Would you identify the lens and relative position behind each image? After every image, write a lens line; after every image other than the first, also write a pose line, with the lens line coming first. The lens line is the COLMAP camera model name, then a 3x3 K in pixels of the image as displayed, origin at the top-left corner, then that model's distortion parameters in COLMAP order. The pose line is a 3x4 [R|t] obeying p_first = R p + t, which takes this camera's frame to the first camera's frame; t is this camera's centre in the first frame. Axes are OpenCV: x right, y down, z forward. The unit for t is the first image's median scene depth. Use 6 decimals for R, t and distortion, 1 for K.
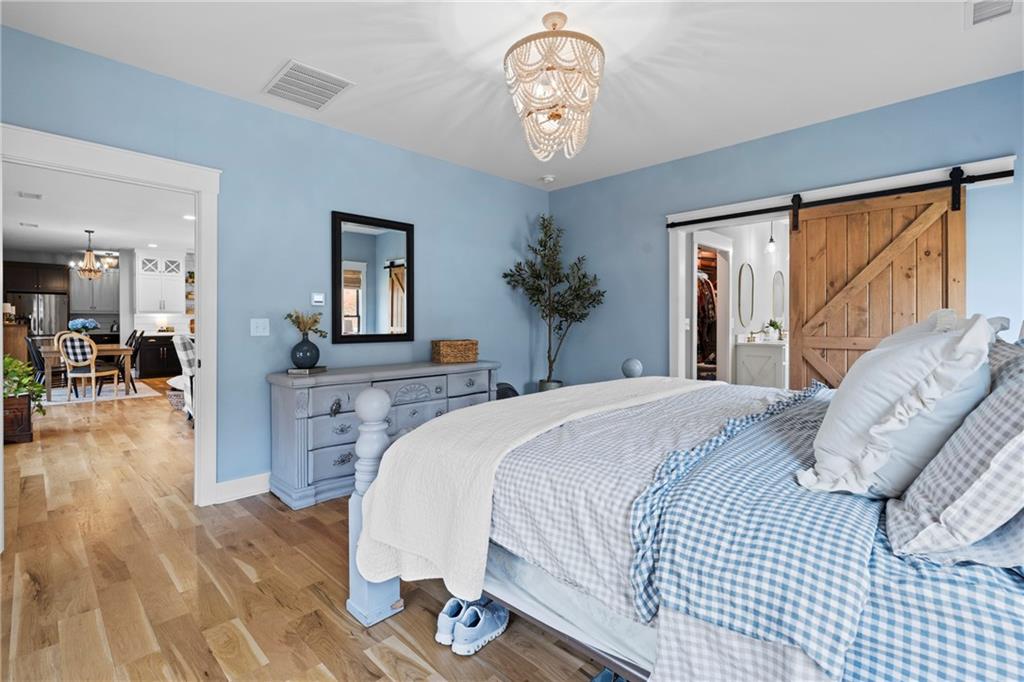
lens RADIAL K [[466.8, 0, 507.7], [0, 466.8, 326.0], [0, 0, 1]] dist [-0.000049, 0.000037]
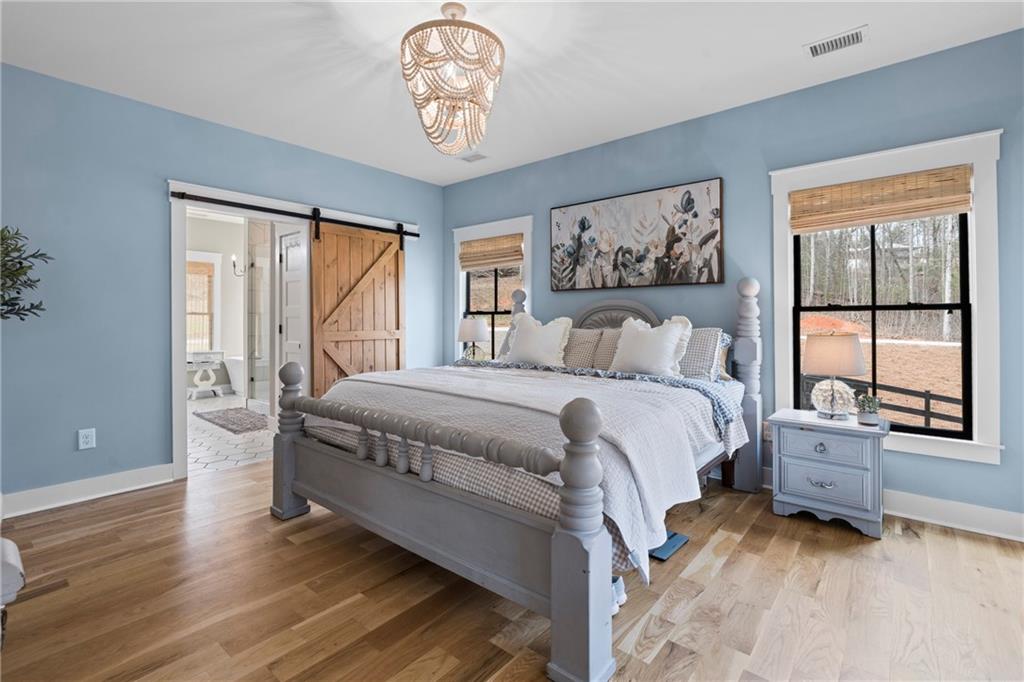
lens RADIAL K [[466.8, 0, 507.7], [0, 466.8, 326.0], [0, 0, 1]] dist [-0.000049, 0.000037]
pose [[-0.070009, -0.011625, 0.997479, -0.592124], [0.010426, 0.999869, 0.012384, -0.001977], [-0.997492, 0.011267, -0.069879, 0.648392]]
